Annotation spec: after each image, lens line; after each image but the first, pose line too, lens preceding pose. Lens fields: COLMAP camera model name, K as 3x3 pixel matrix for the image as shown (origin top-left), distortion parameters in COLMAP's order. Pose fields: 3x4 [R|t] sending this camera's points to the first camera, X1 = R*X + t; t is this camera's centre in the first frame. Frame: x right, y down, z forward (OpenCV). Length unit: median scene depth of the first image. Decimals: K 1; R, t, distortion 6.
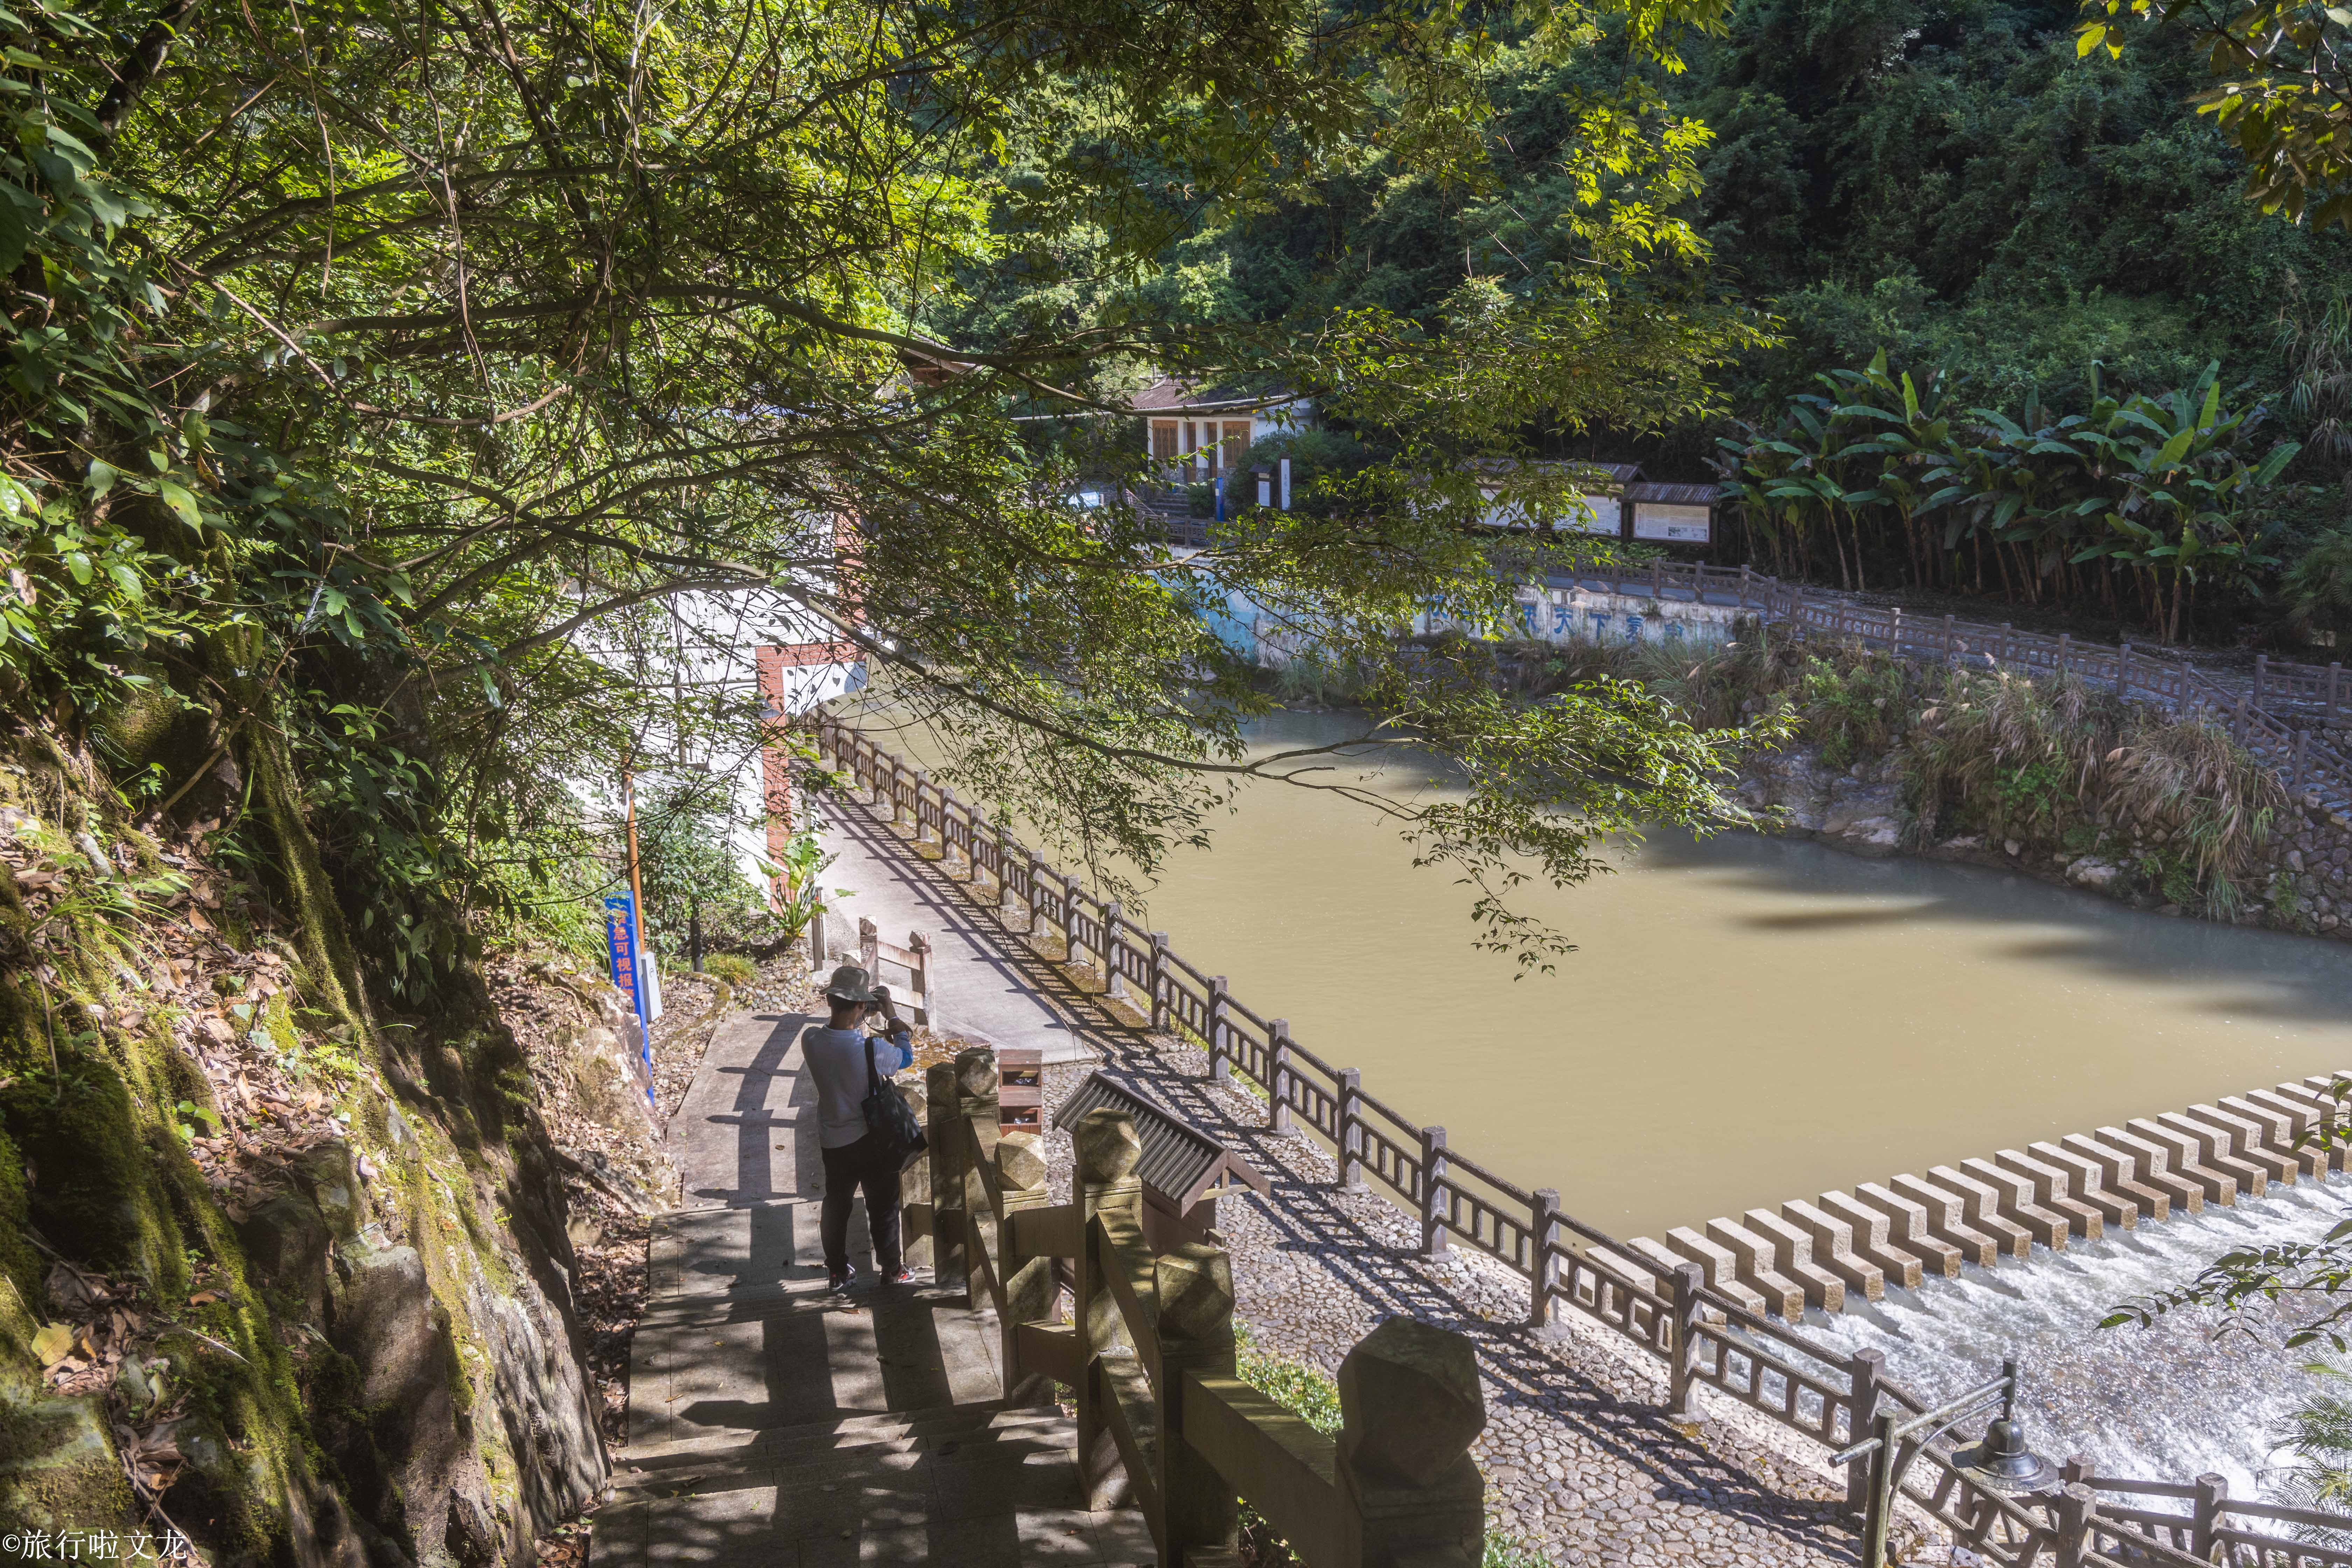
lens RADIAL K [[2189.7, 0, 1176.0], [0, 2189.7, 784.0], [0, 0, 1]] dist [0.018691, 0.025289]
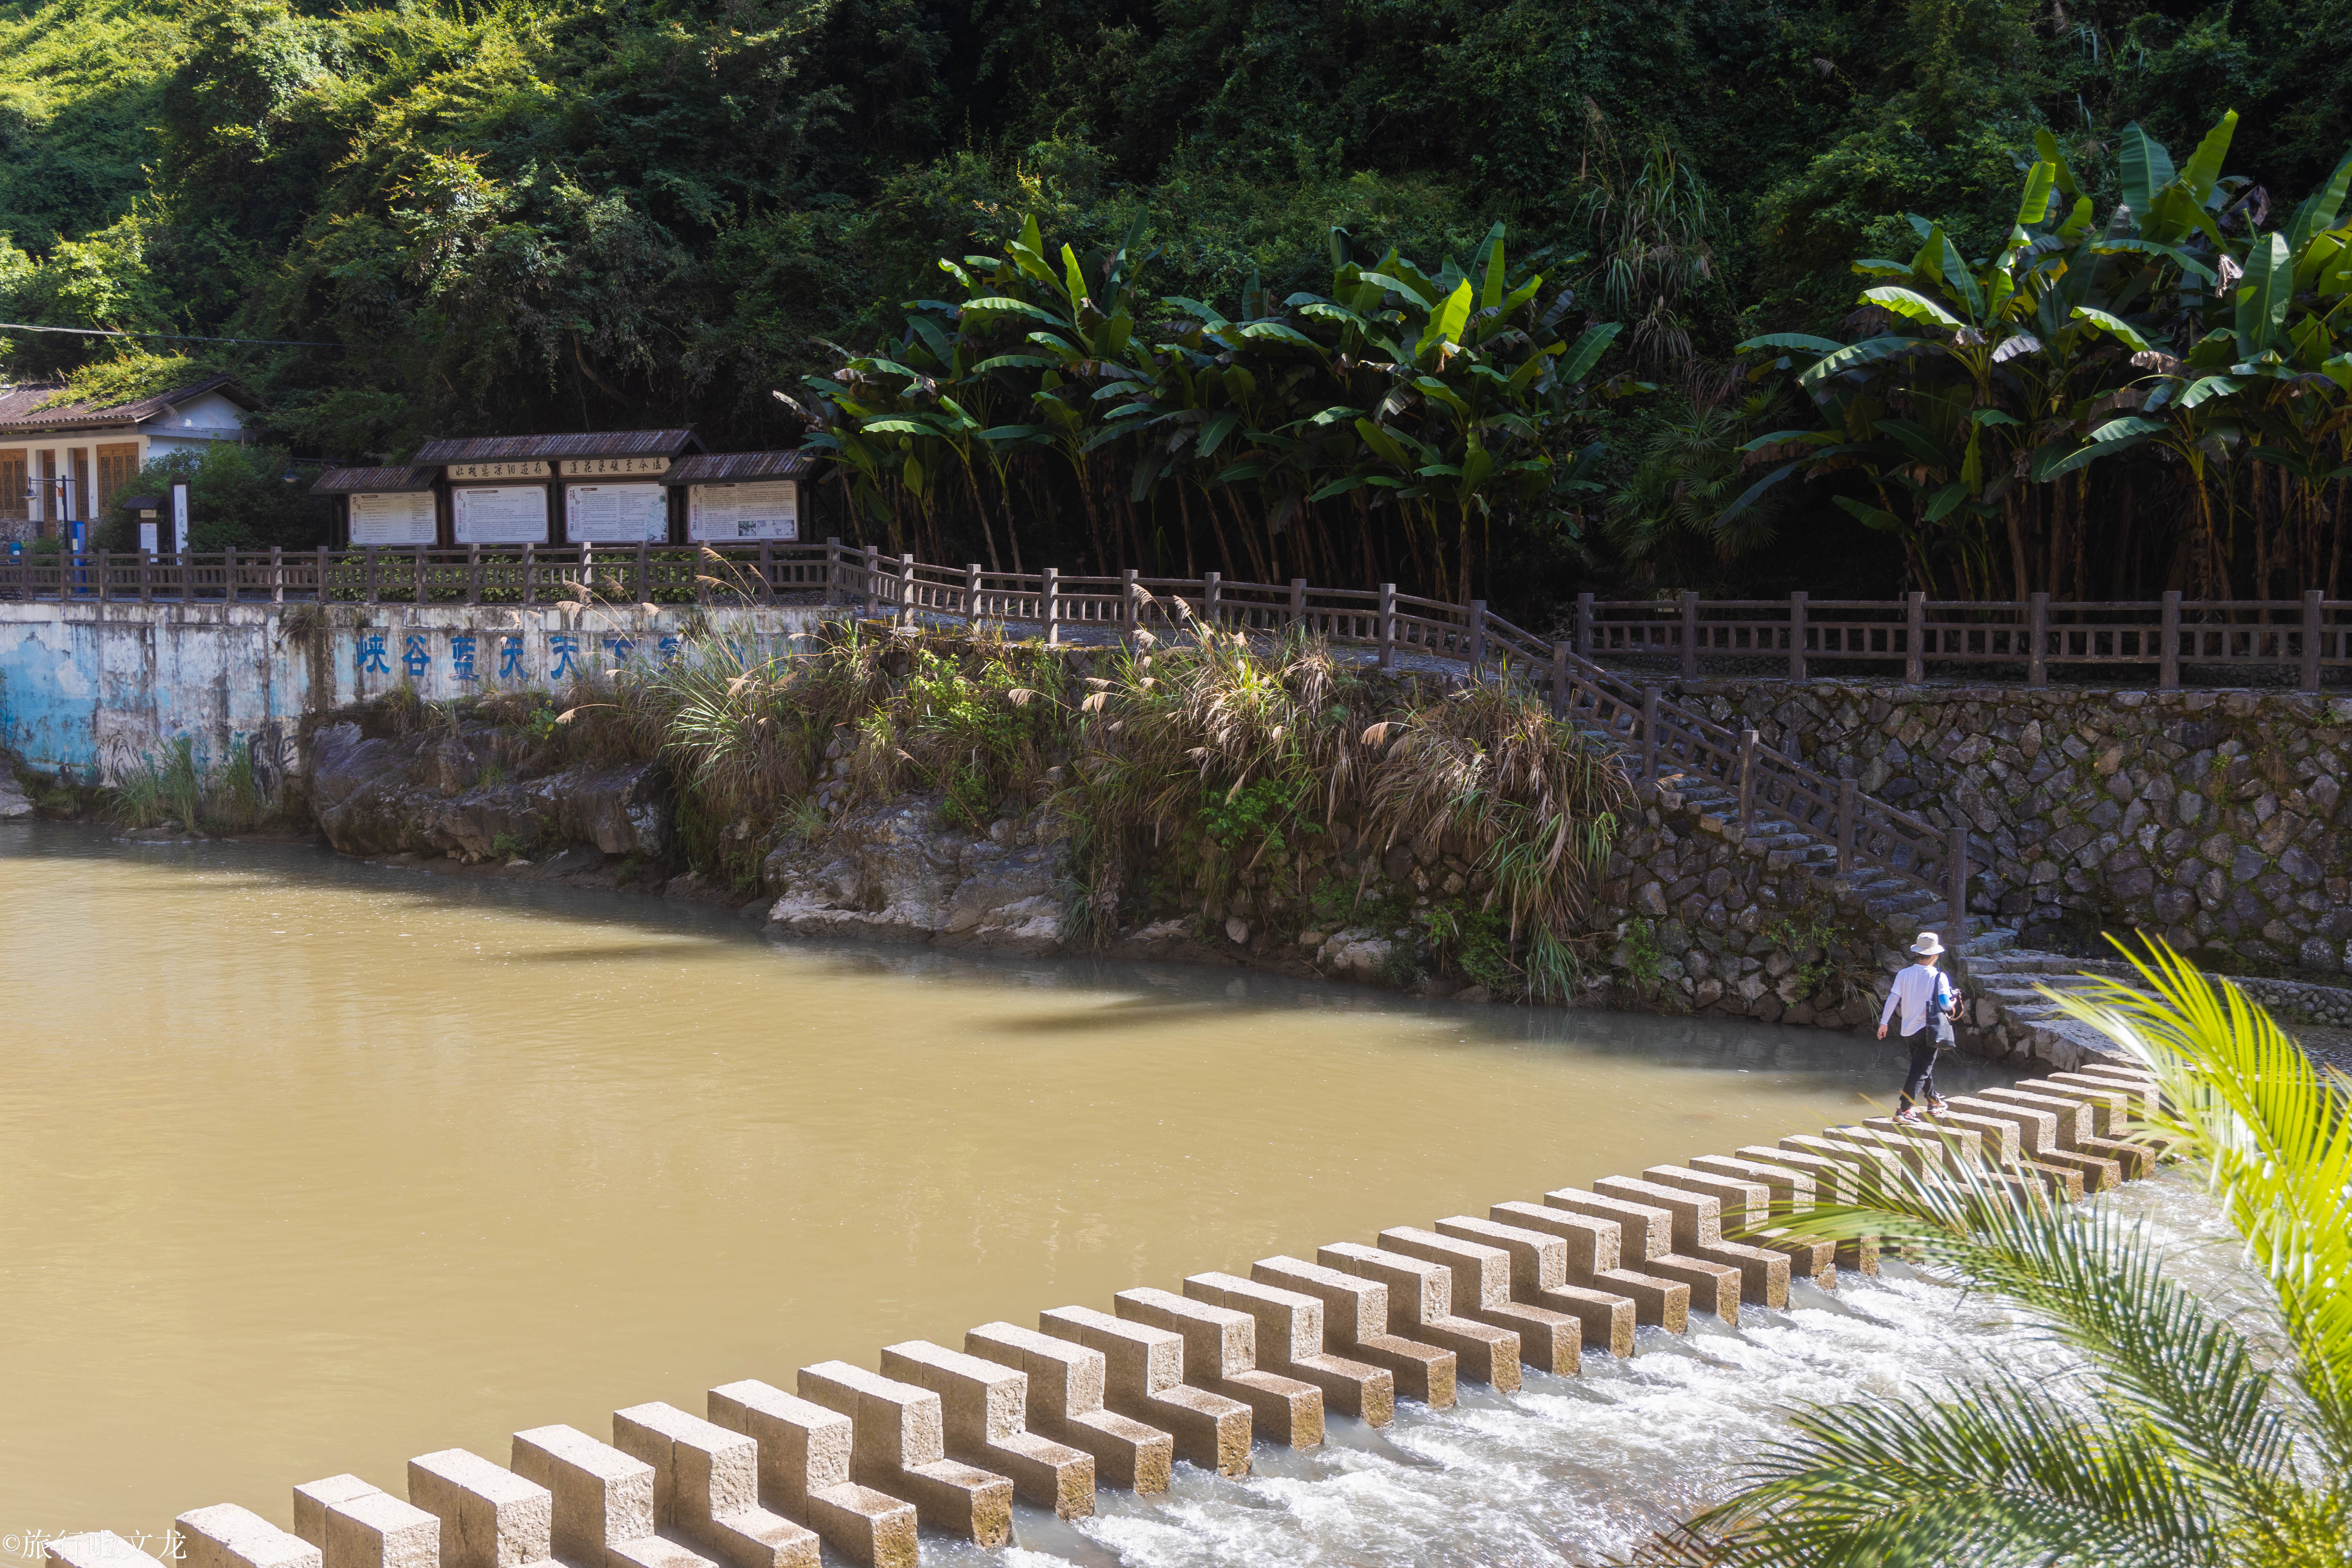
lens RADIAL K [[2820.6, 0, 1176.0], [0, 2820.6, 784.0], [0, 0, 1]] dist [0.018622, -0.001109]
pose [[0.953820, -0.000960, 0.300378, 0.135495], [0.041396, 0.990874, -0.128281, 0.091264], [-0.297514, 0.134792, 0.945154, 0.273140]]
